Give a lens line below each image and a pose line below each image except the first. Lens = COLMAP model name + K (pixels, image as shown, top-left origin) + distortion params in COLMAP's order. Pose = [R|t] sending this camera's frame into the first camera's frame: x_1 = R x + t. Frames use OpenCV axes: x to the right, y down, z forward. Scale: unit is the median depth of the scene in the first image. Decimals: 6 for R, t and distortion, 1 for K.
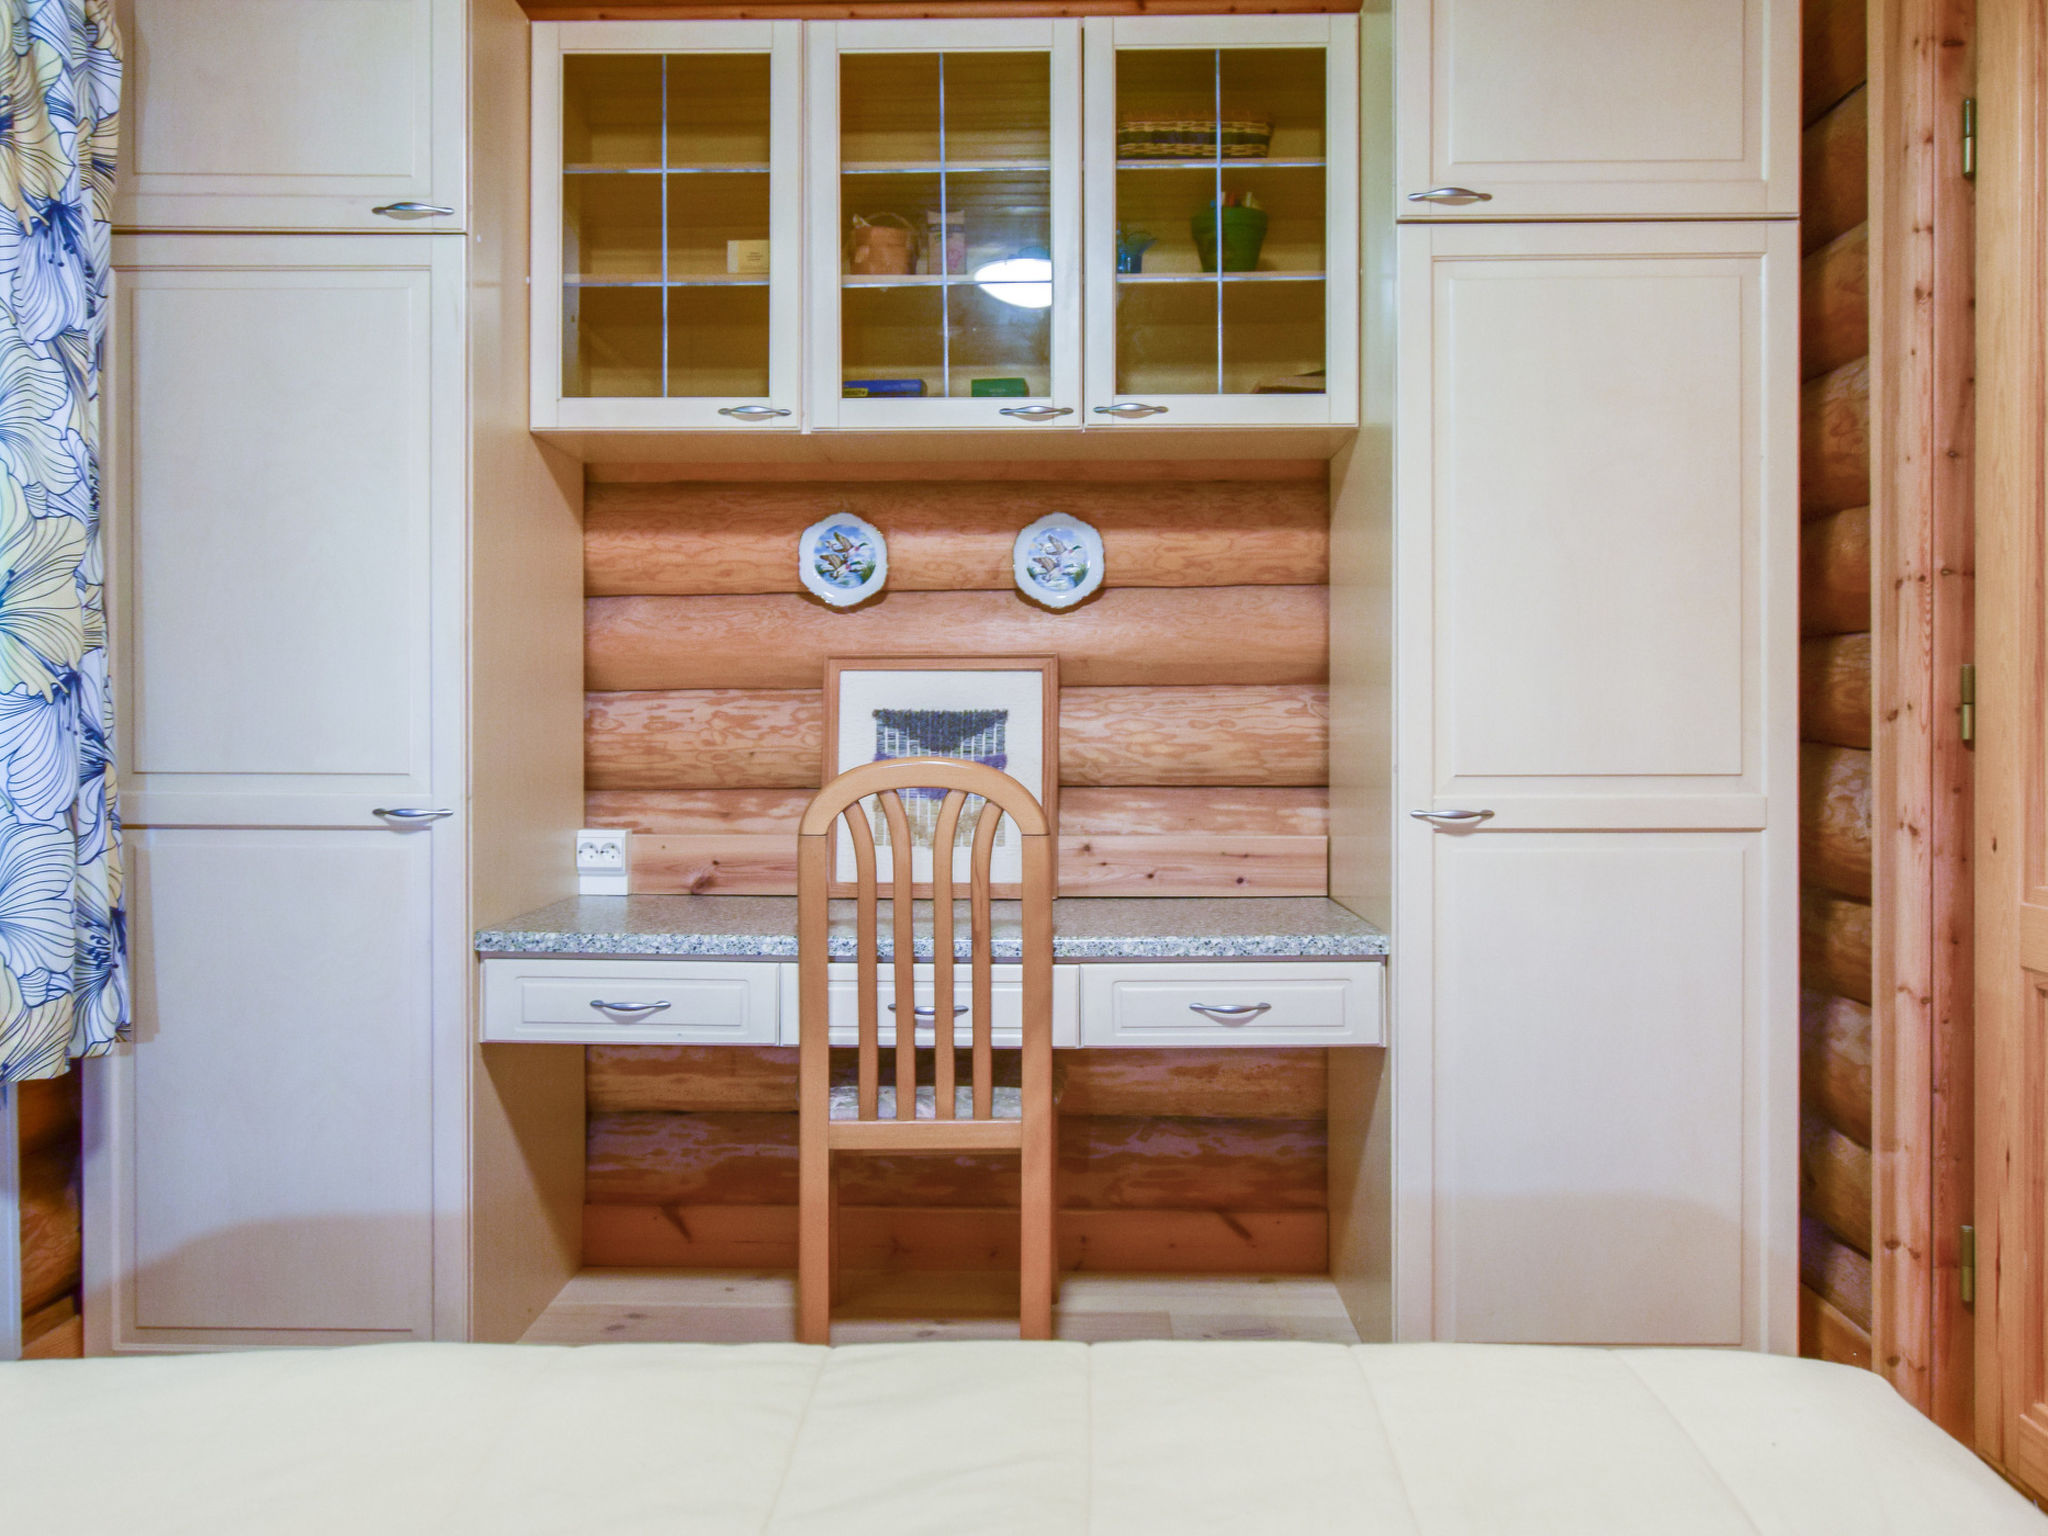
lens RADIAL K [[1456.4, 0, 1023.7], [0, 1456.4, 760.7], [0, 0, 1]] dist [-0.001331, -0.016312]
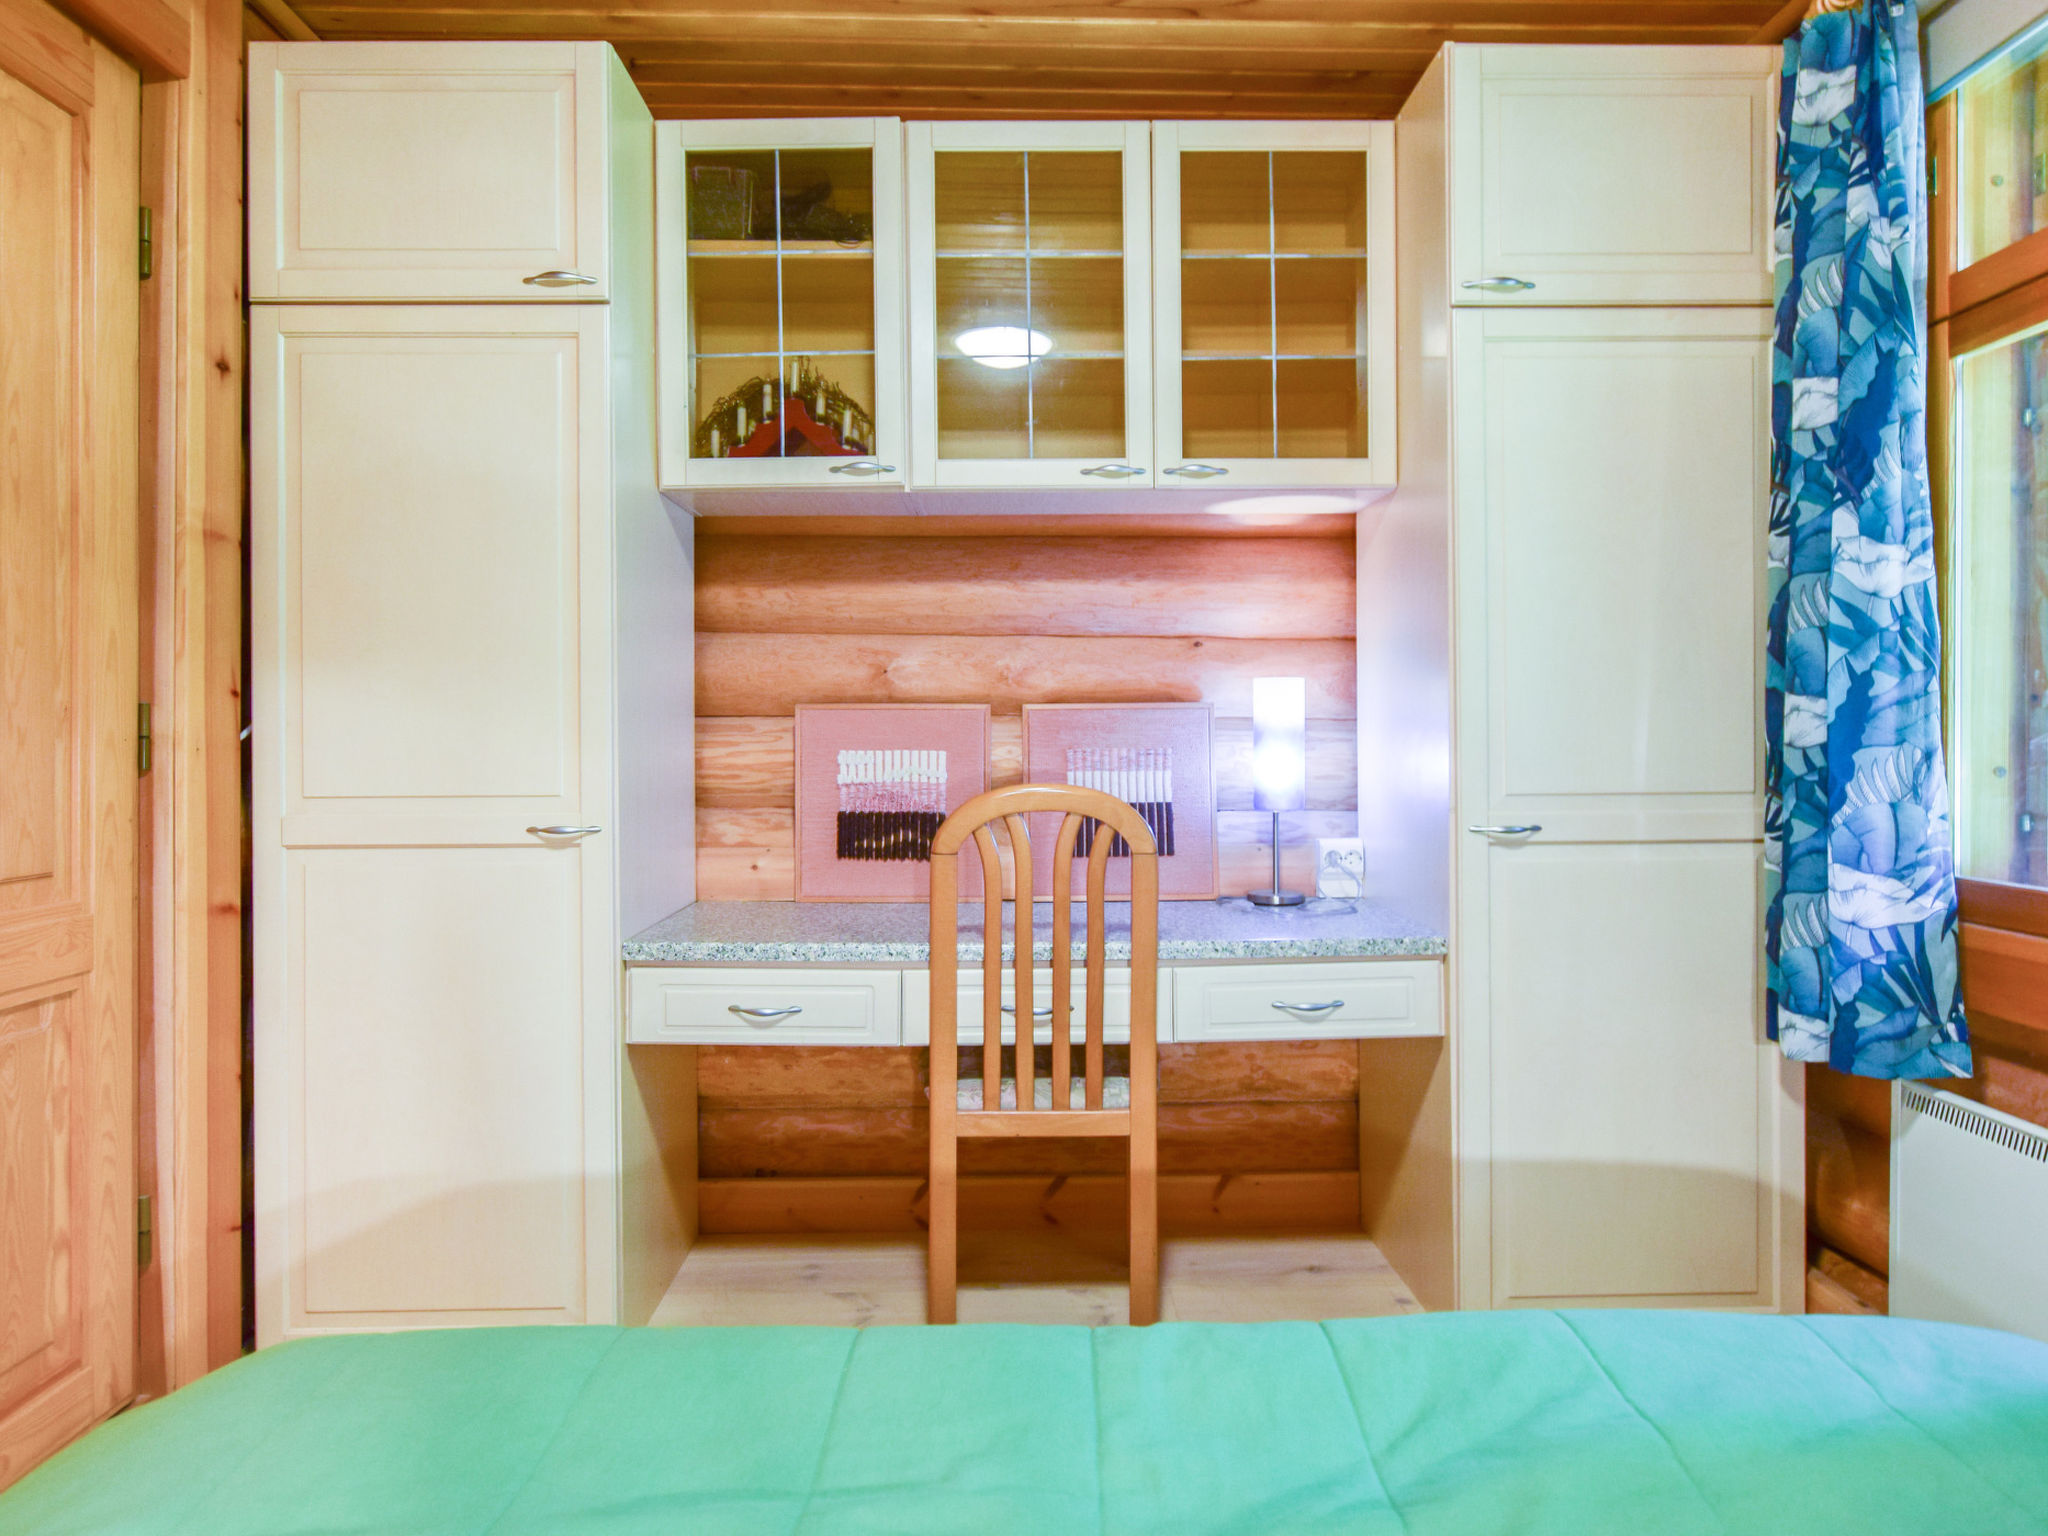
lens RADIAL K [[1308.6, 0, 1023.8], [0, 1308.6, 777.8], [0, 0, 1]] dist [-0.004436, 0.006699]
pose [[0.998974, -0.006428, 0.044828, -0.124280], [0.006711, 0.999958, -0.006170, 0.000087], [-0.044786, 0.006465, 0.998976, 0.002100]]
